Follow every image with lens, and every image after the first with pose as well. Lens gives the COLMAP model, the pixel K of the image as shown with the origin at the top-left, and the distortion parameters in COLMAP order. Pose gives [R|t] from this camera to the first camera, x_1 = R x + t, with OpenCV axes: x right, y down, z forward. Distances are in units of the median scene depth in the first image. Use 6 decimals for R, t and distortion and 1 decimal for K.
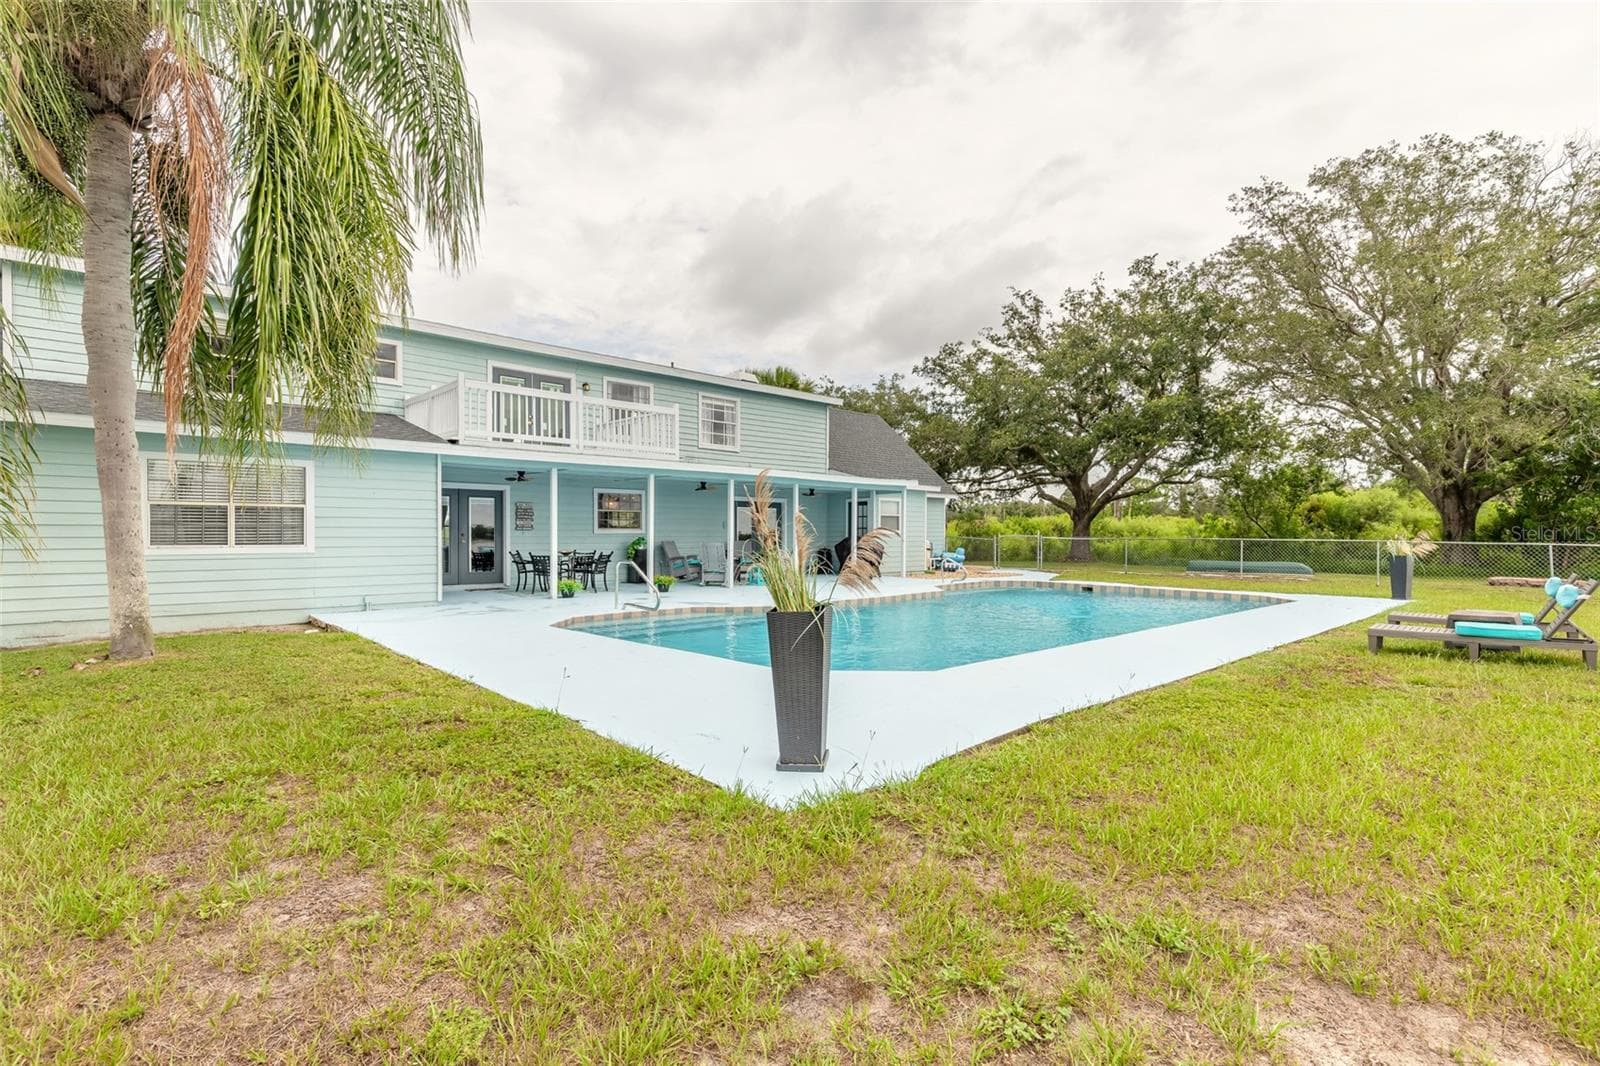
lens RADIAL K [[761.7, 0, 810.8], [0, 761.7, 528.2], [0, 0, 1]] dist [0.036848, 0.001474]
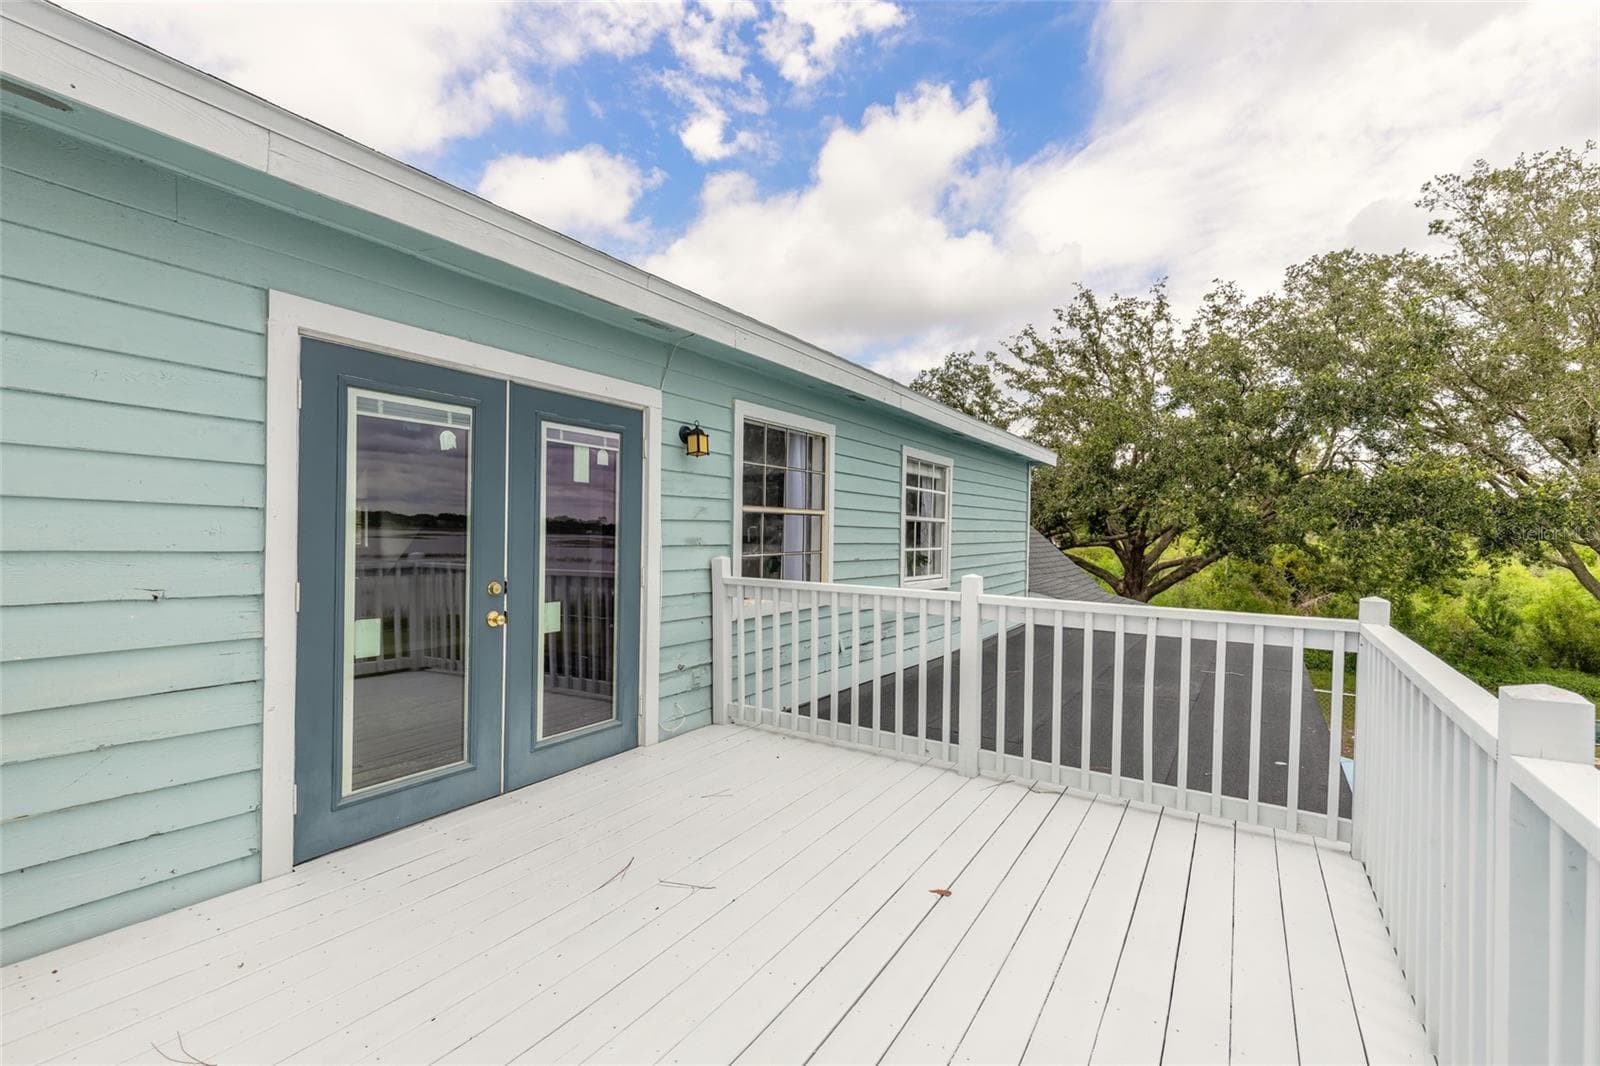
lens RADIAL K [[733.6, 0, 801.5], [0, 733.6, 537.4], [0, 0, 1]] dist [0.007783, -0.002433]
pose [[0.969105, 0.009542, 0.246465, -0.259705], [-0.013655, 0.999794, 0.014985, -0.126568], [-0.246271, -0.017887, 0.969036, 0.606677]]
